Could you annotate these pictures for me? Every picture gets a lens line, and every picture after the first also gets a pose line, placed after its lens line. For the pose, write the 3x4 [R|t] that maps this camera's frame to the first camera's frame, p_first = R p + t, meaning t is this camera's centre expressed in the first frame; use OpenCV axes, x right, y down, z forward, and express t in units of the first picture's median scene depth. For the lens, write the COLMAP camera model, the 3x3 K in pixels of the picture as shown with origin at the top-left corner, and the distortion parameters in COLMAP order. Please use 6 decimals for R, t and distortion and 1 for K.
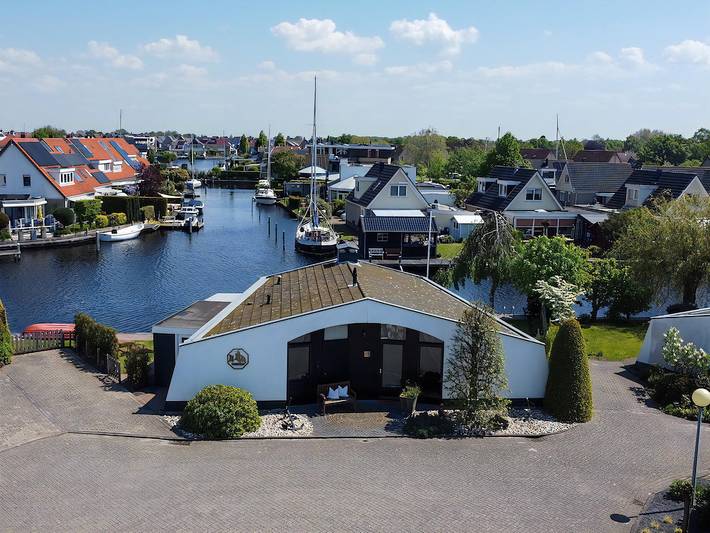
lens RADIAL K [[717.4, 0, 355.0], [0, 717.4, 266.5], [0, 0, 1]] dist [-0.006425, -0.002548]
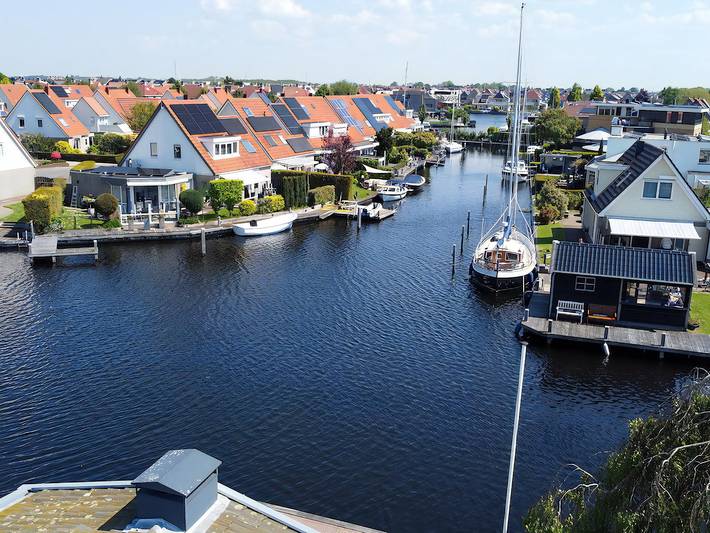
lens RADIAL K [[717.4, 0, 355.0], [0, 717.4, 266.5], [0, 0, 1]] dist [-0.006425, -0.002548]
pose [[0.902200, 0.102502, -0.418961, 0.089604], [-0.074889, 0.993825, 0.081880, -0.070660], [0.424766, -0.042496, 0.904305, 0.328441]]
